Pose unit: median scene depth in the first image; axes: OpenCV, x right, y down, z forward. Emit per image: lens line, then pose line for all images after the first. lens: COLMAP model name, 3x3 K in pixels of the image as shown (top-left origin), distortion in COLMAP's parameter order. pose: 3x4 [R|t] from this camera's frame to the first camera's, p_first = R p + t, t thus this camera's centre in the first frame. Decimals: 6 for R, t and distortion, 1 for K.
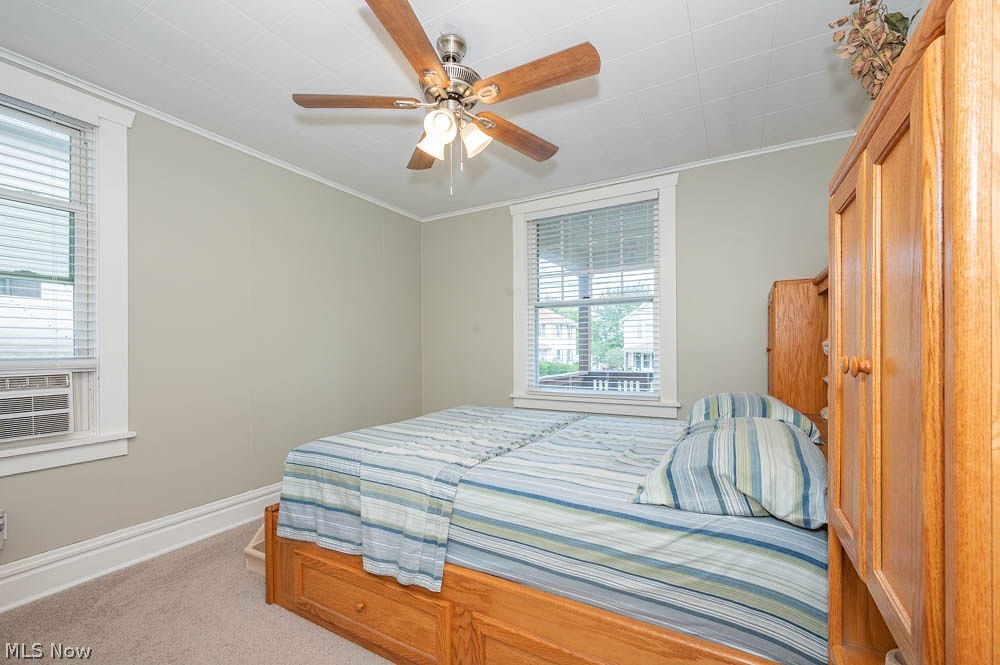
lens RADIAL K [[406.3, 0, 500.3], [0, 406.3, 346.2], [0, 0, 1]] dist [0.000211, 0.000032]
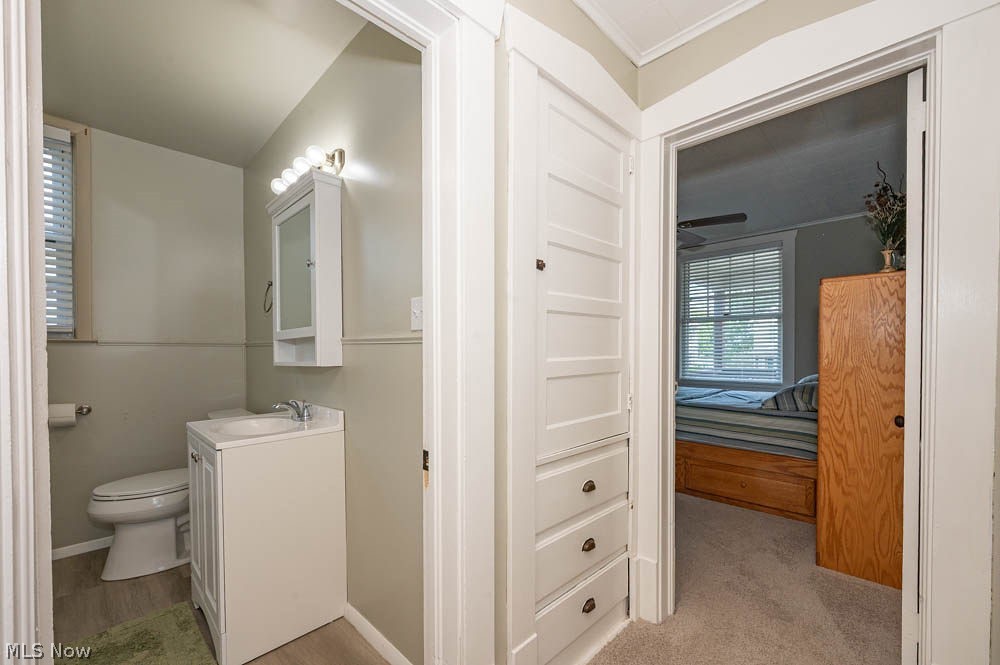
lens RADIAL K [[407.7, 0, 506.0], [0, 407.7, 355.2], [0, 0, 1]] dist [-0.014147, -0.000066]
pose [[0.967443, 0.003383, -0.253068, -0.588610], [0.000072, 0.999907, 0.013643, 0.013798], [0.253091, -0.013217, 0.967352, -1.925480]]
